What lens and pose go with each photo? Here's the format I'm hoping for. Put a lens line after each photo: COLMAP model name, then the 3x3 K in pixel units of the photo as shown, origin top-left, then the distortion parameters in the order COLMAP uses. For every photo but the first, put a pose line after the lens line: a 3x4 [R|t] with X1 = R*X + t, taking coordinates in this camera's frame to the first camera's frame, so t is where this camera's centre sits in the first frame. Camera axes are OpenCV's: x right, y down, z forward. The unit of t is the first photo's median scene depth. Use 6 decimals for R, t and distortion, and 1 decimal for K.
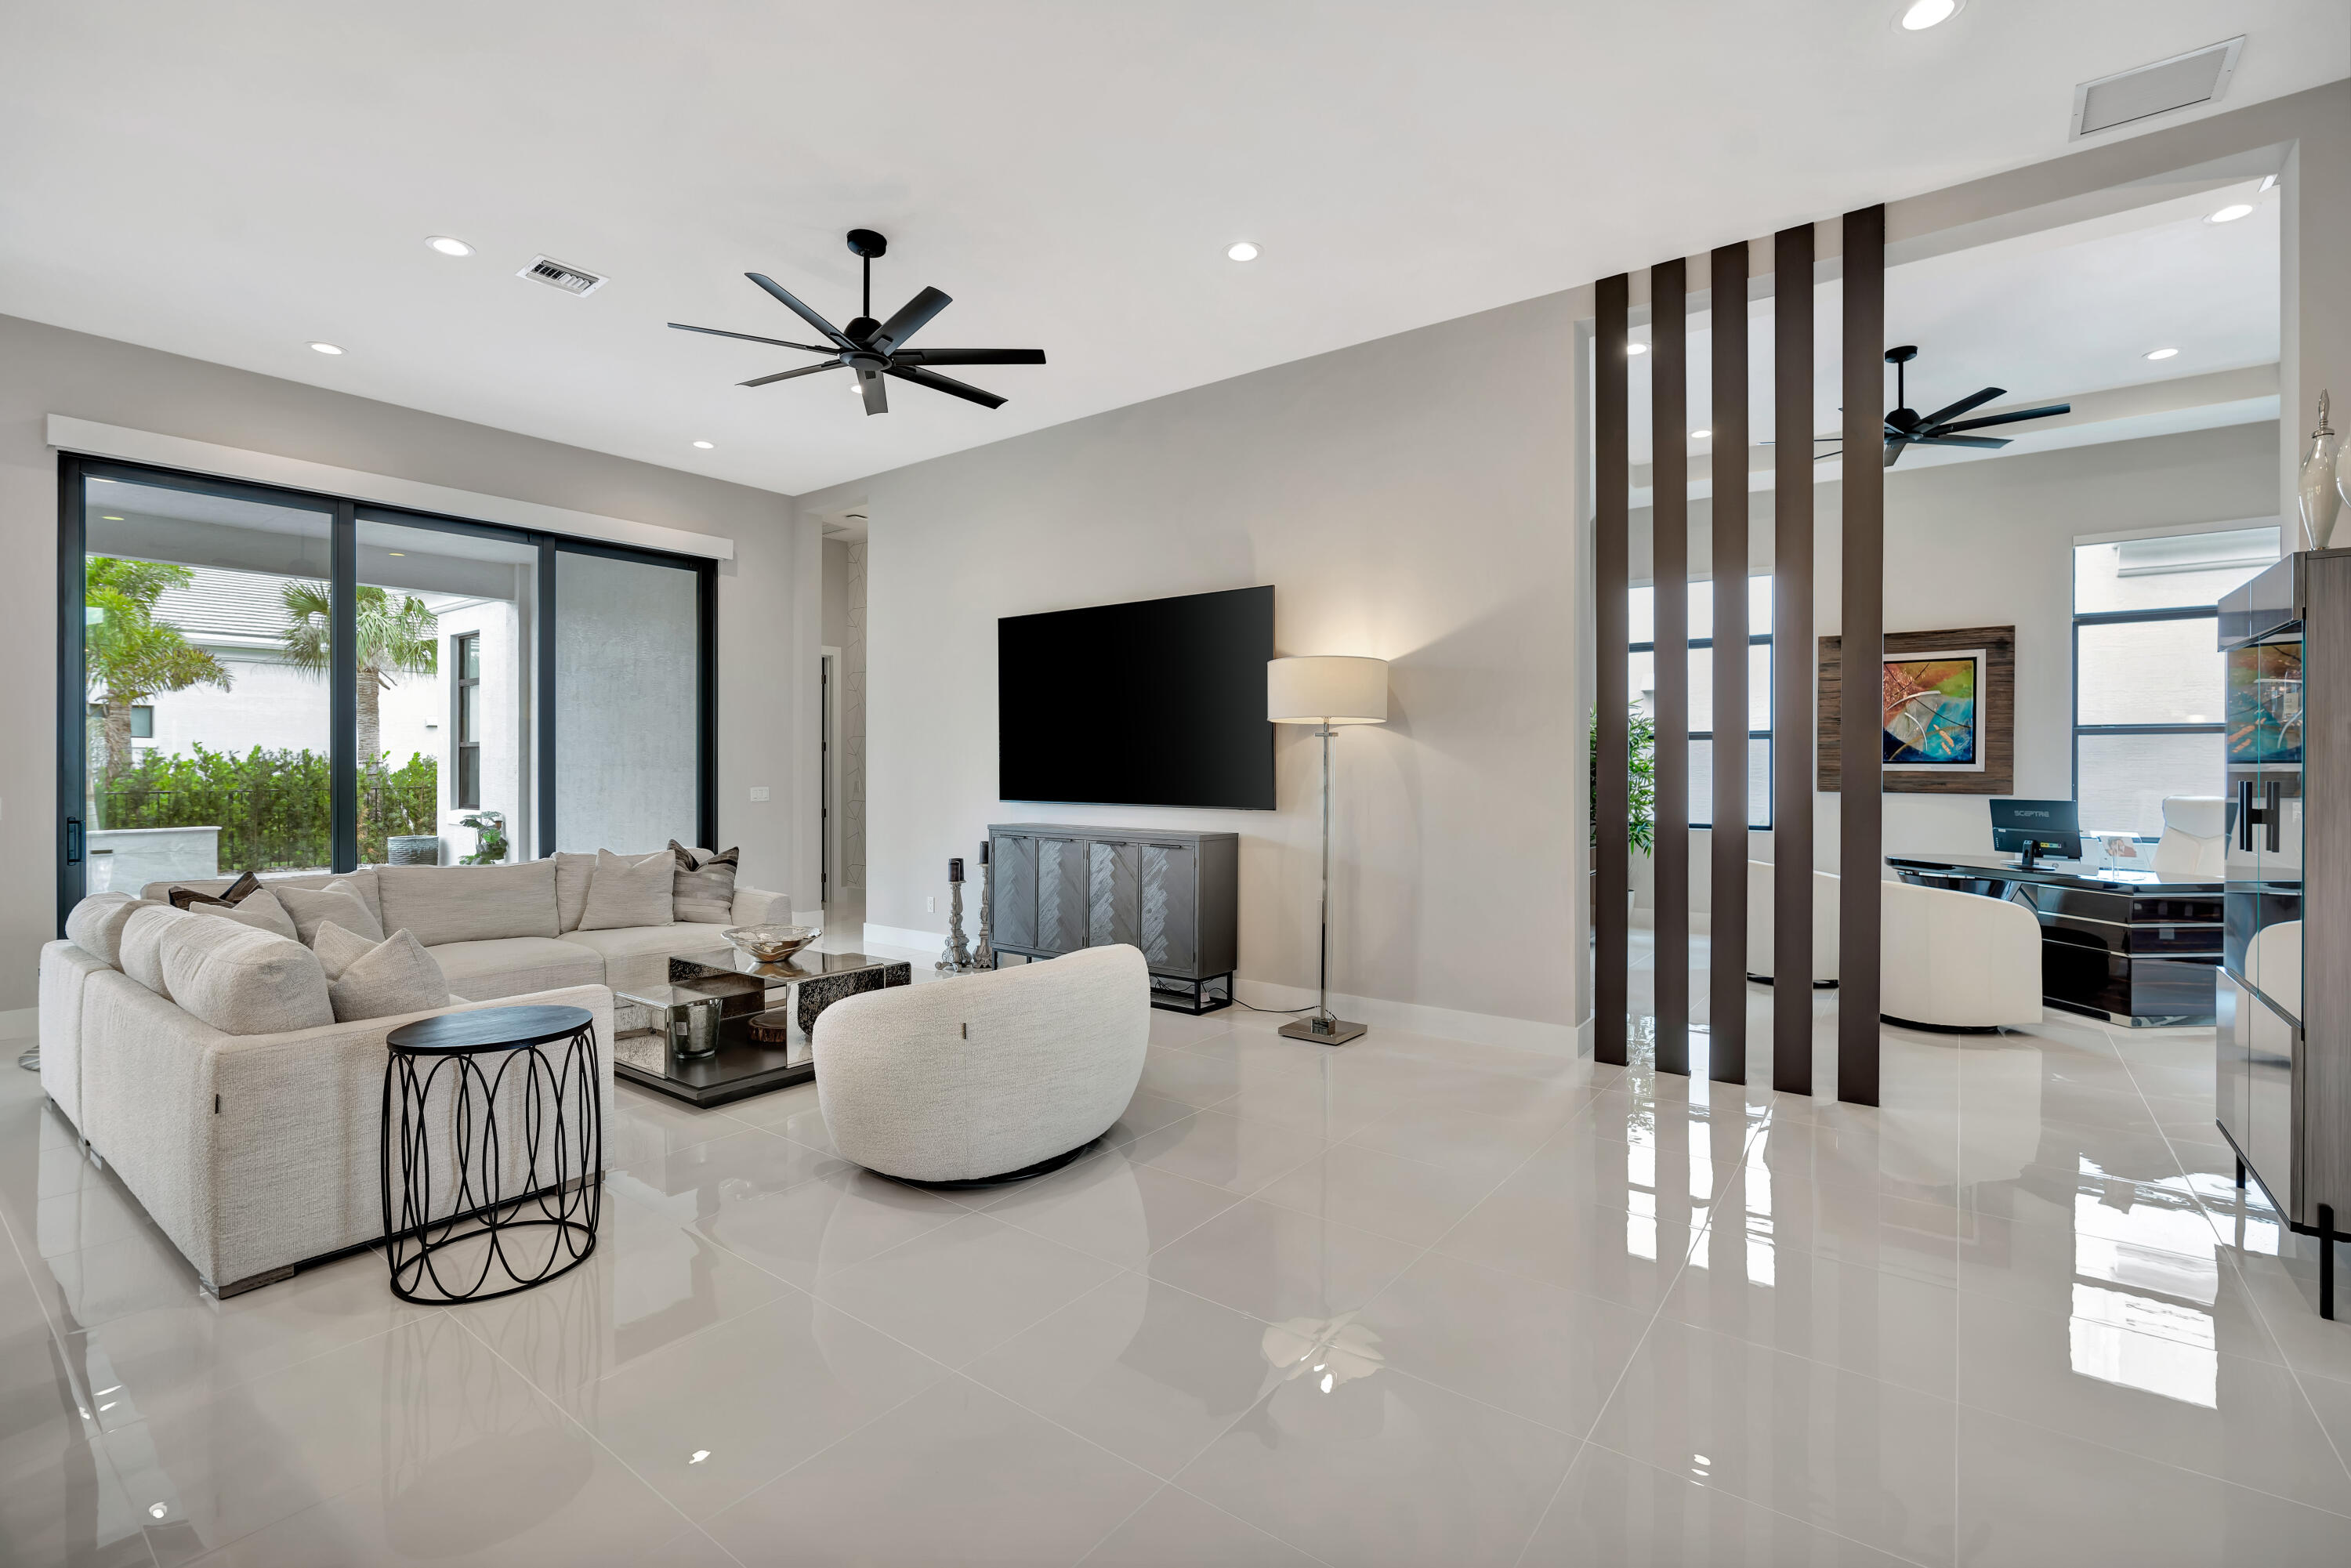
lens RADIAL K [[1072.8, 0, 1182.0], [0, 1072.8, 771.6], [0, 0, 1]] dist [0.000024, 0.004667]
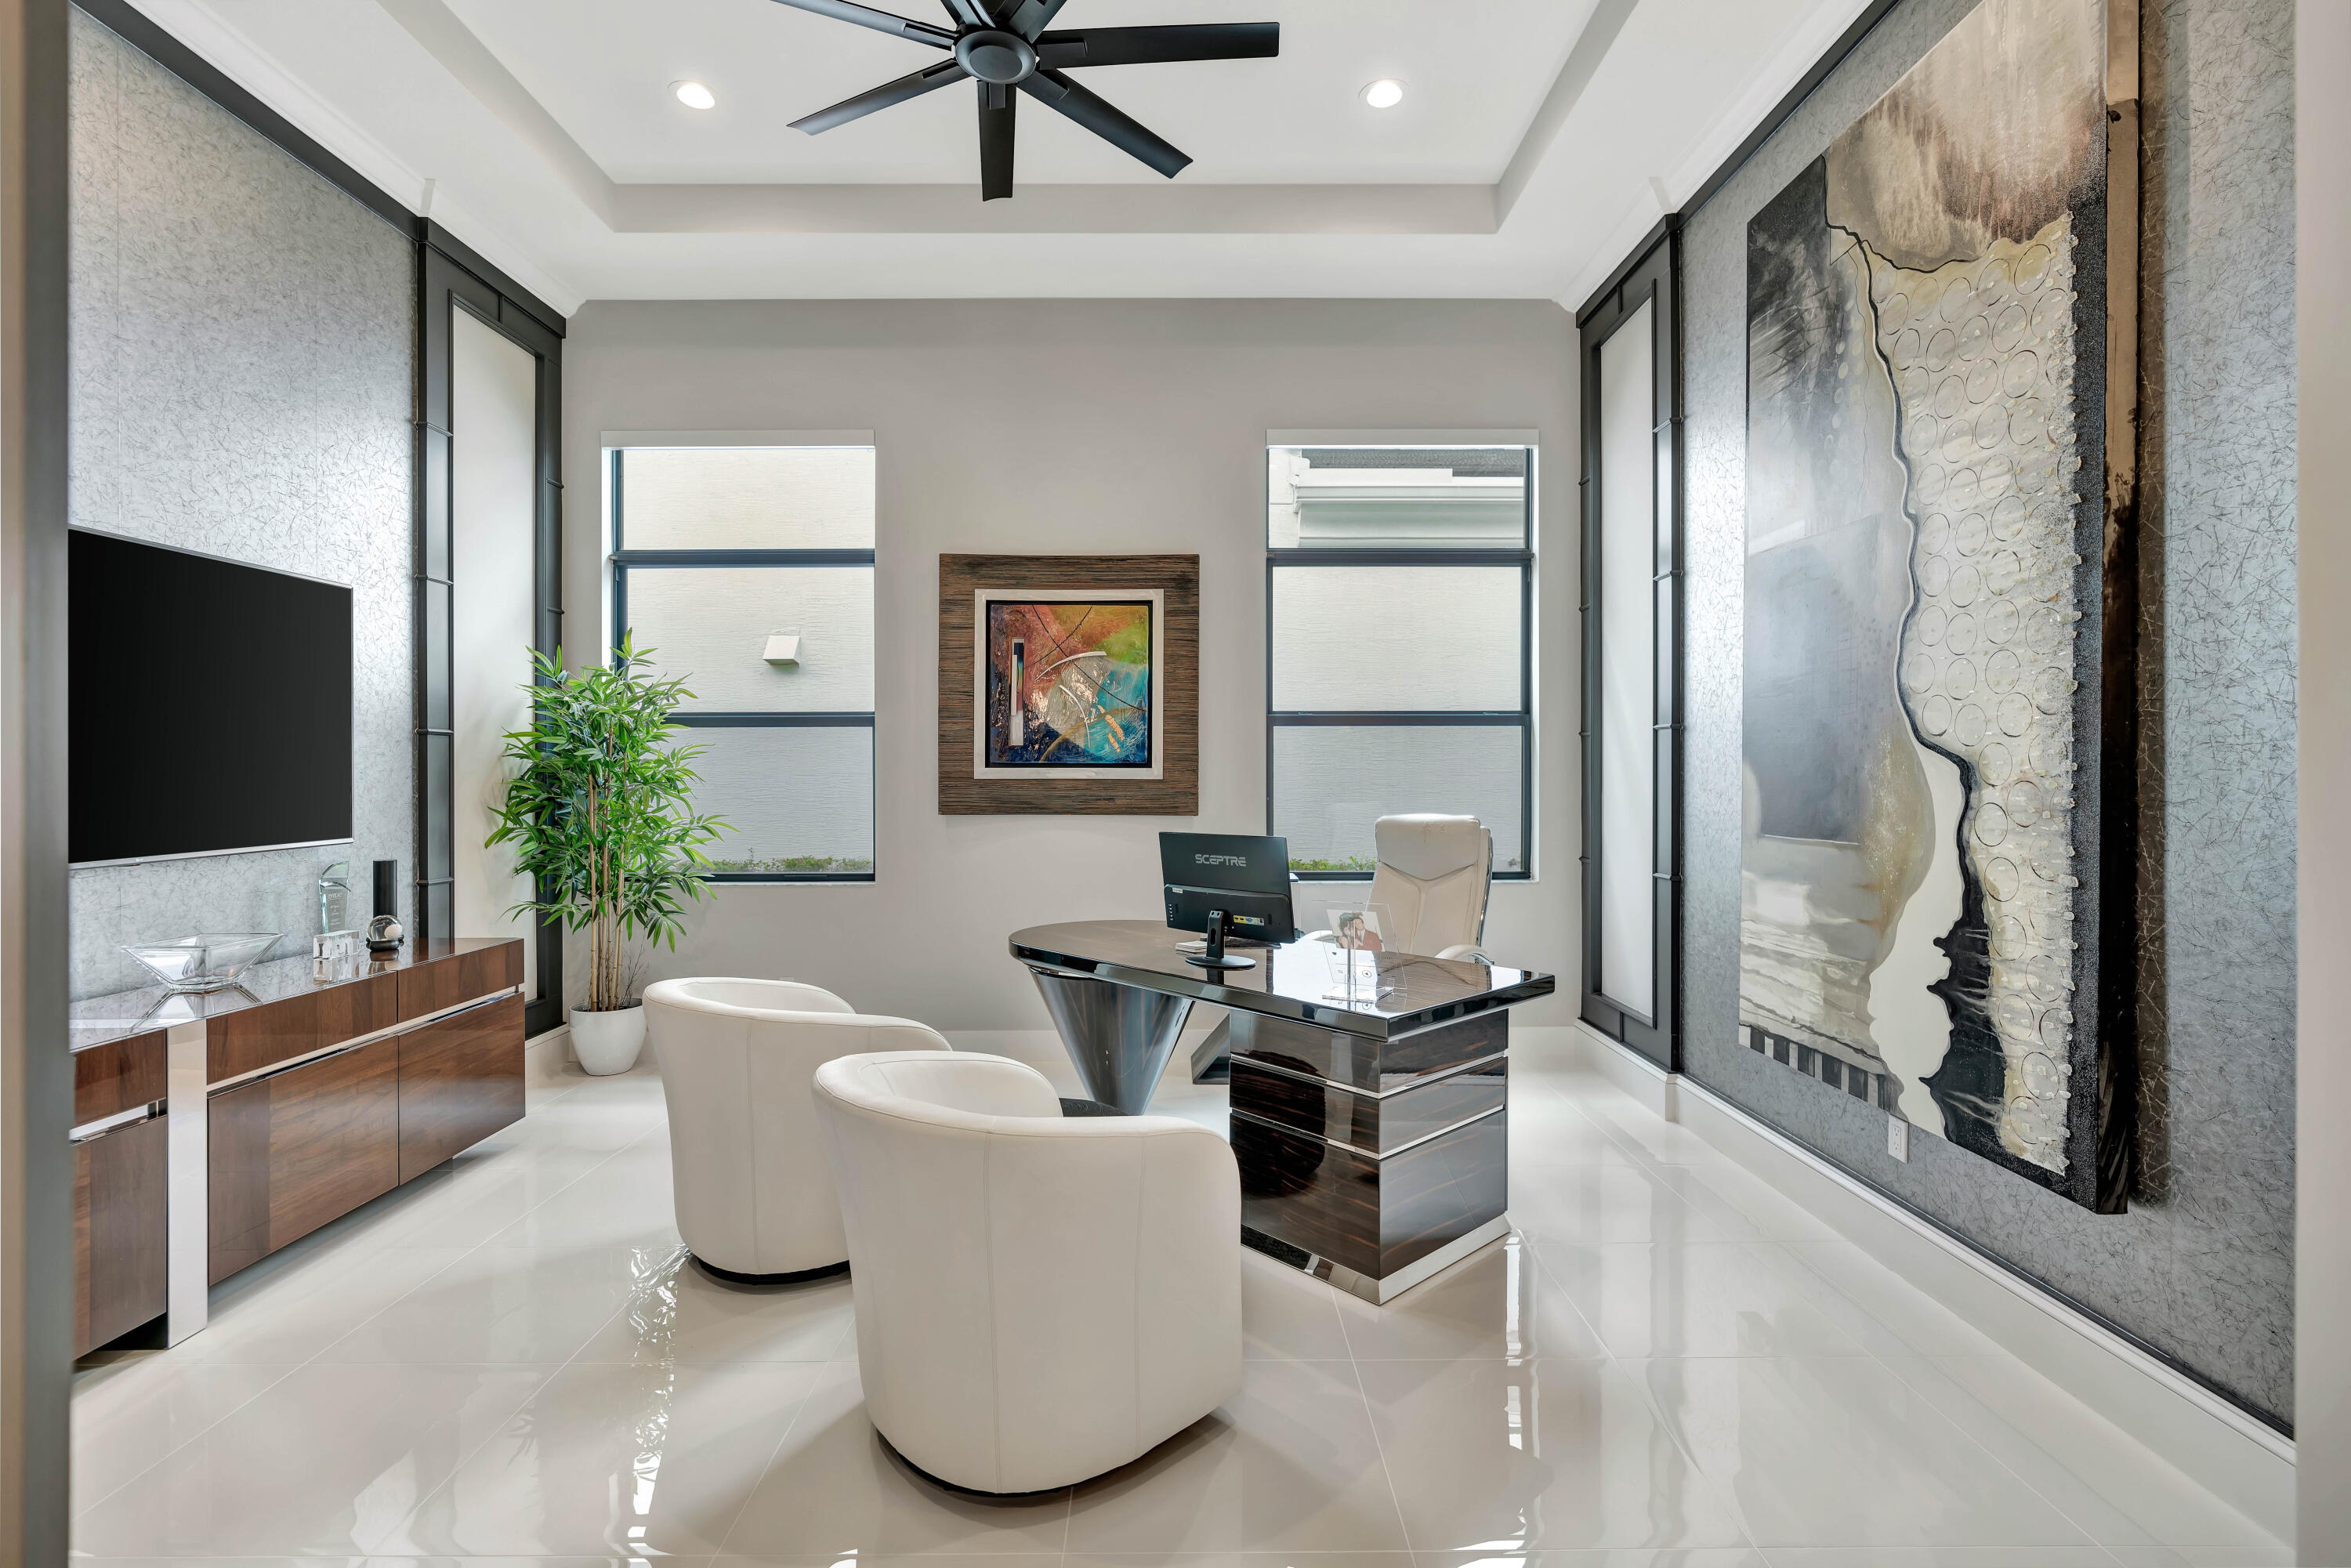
lens RADIAL K [[1072.8, 0, 1180.0], [0, 1072.8, 782.8], [0, 0, 1]] dist [0.000024, 0.004667]
pose [[0.807764, -0.005331, 0.589482, 0.467320], [0.005856, 0.999982, 0.001018, 0.001414], [-0.589477, 0.002630, 0.807781, 0.590297]]
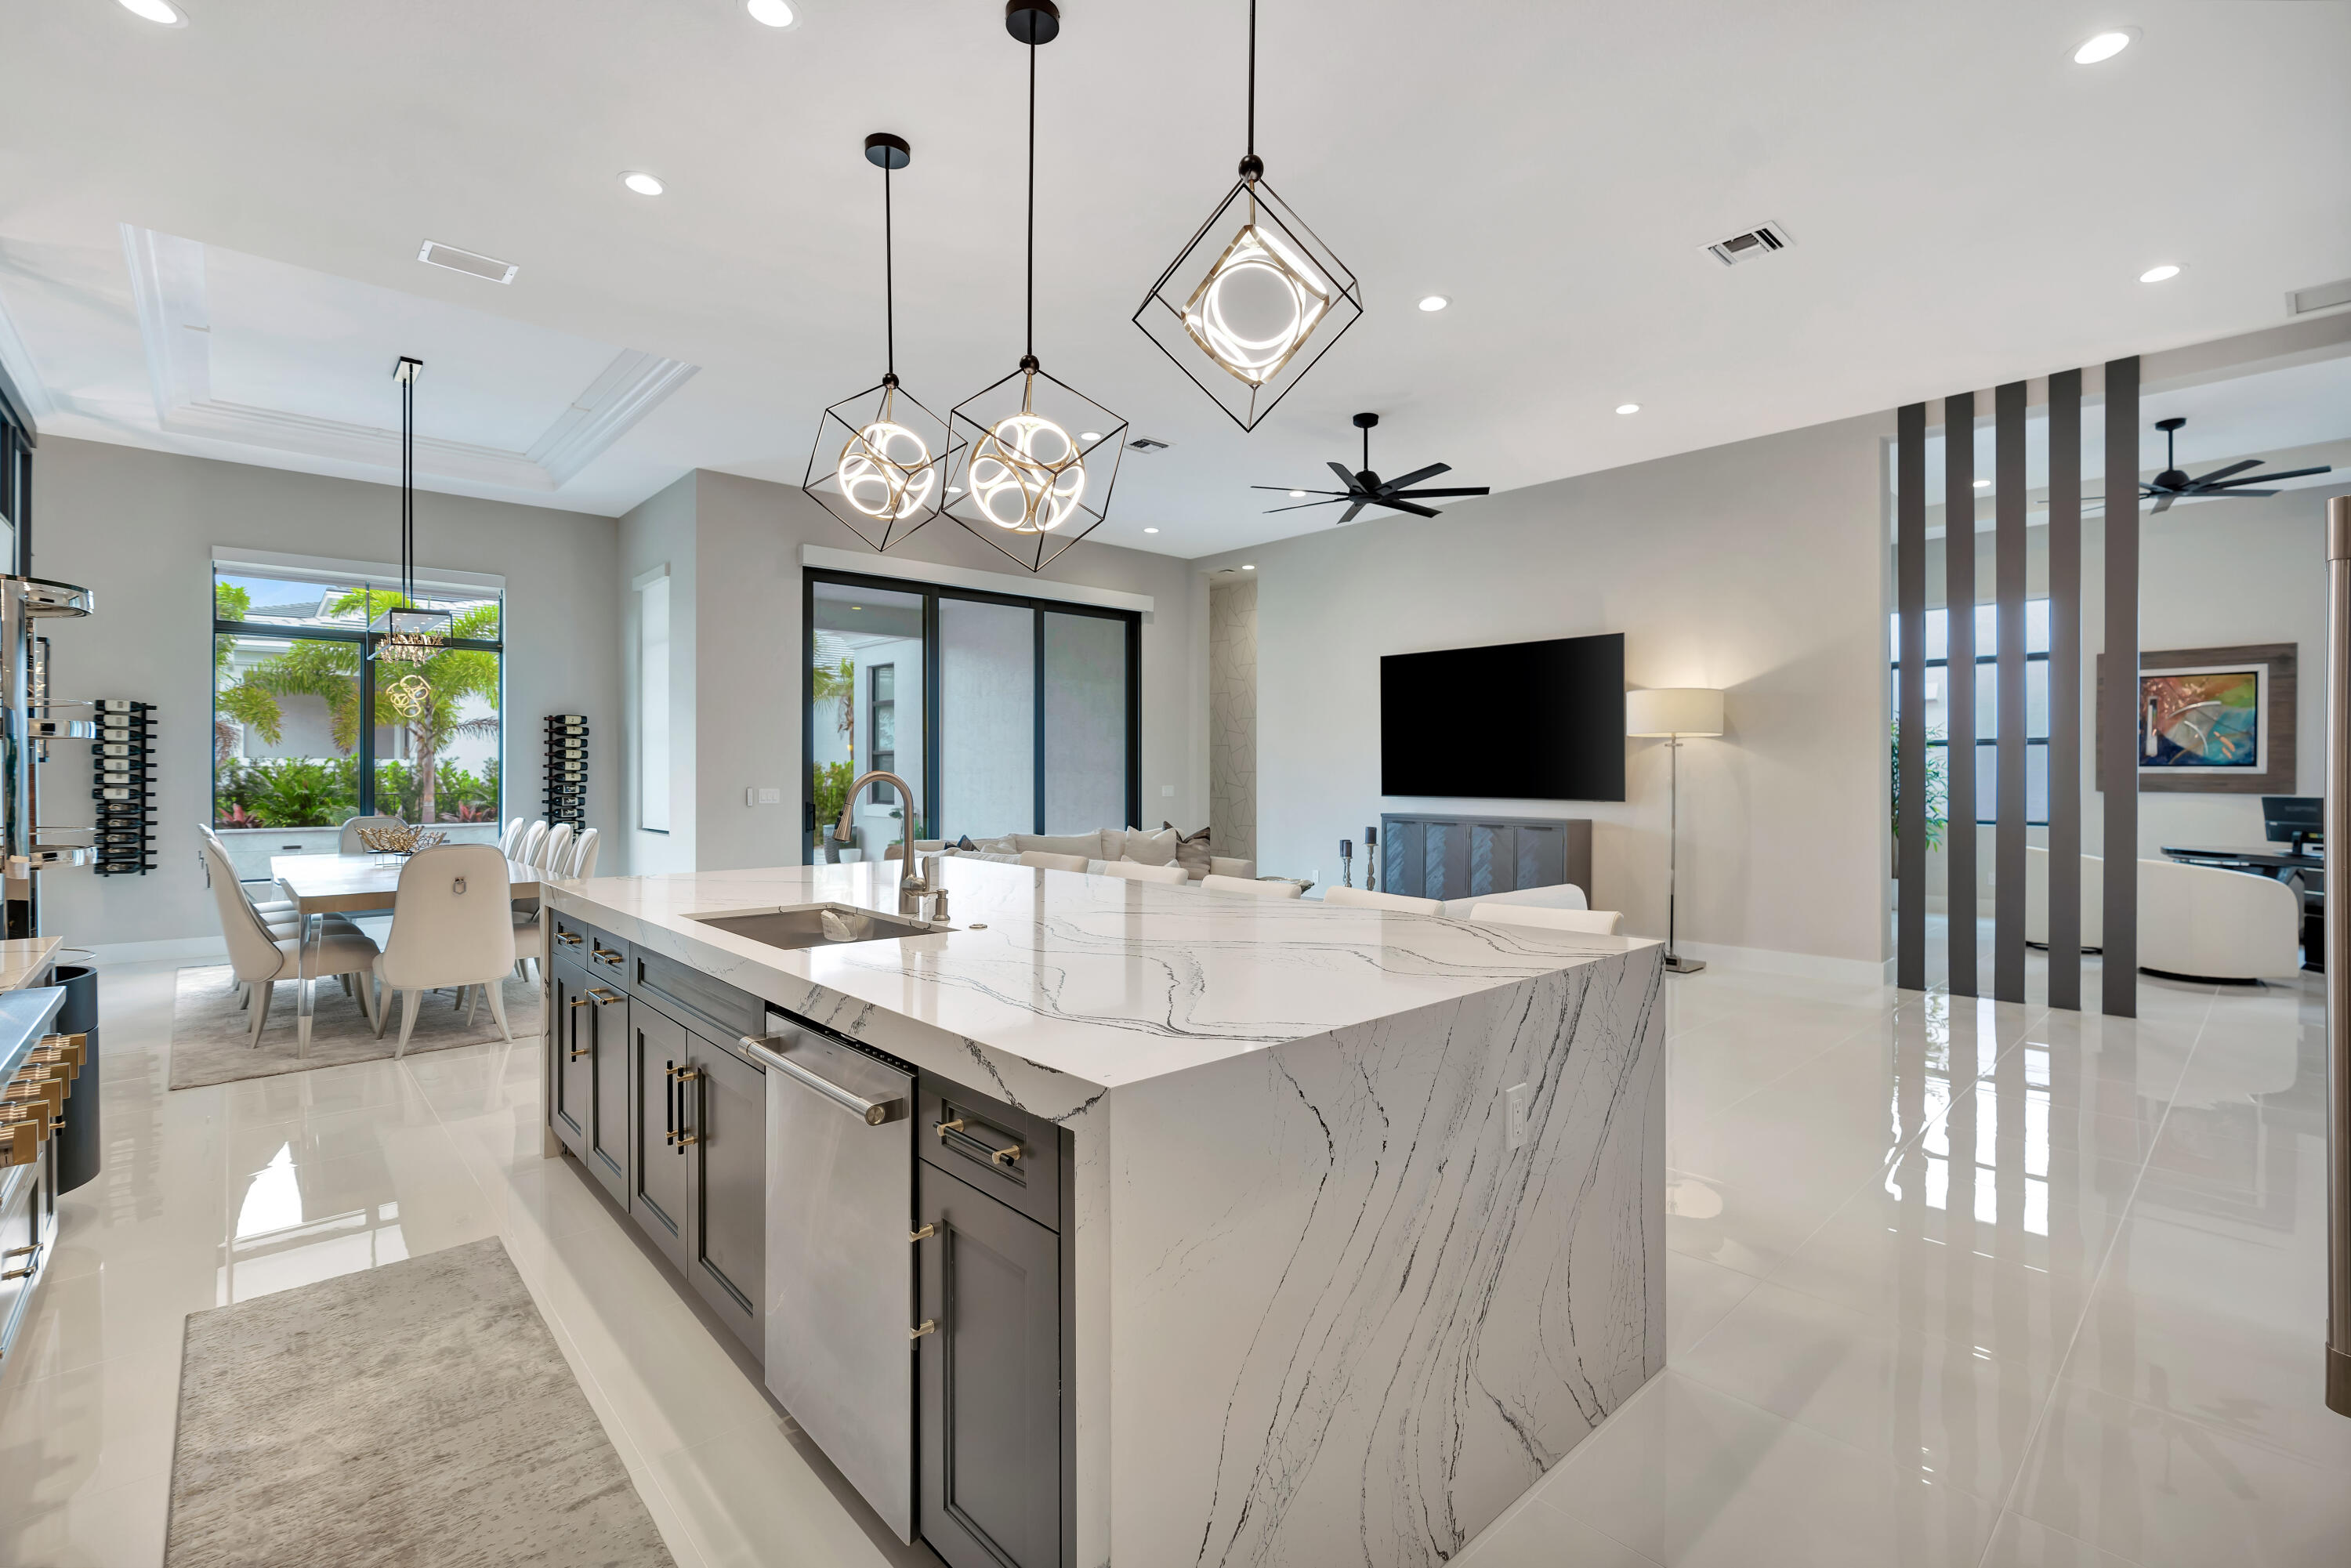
lens RADIAL K [[1072.8, 0, 1185.4], [0, 1072.8, 774.9], [0, 0, 1]] dist [0.000024, 0.004667]
pose [[0.984186, 0.000085, -0.177137, -0.195076], [-0.000577, 0.999996, -0.002729, 0.006155], [0.177136, 0.002788, 0.984182, -0.368374]]
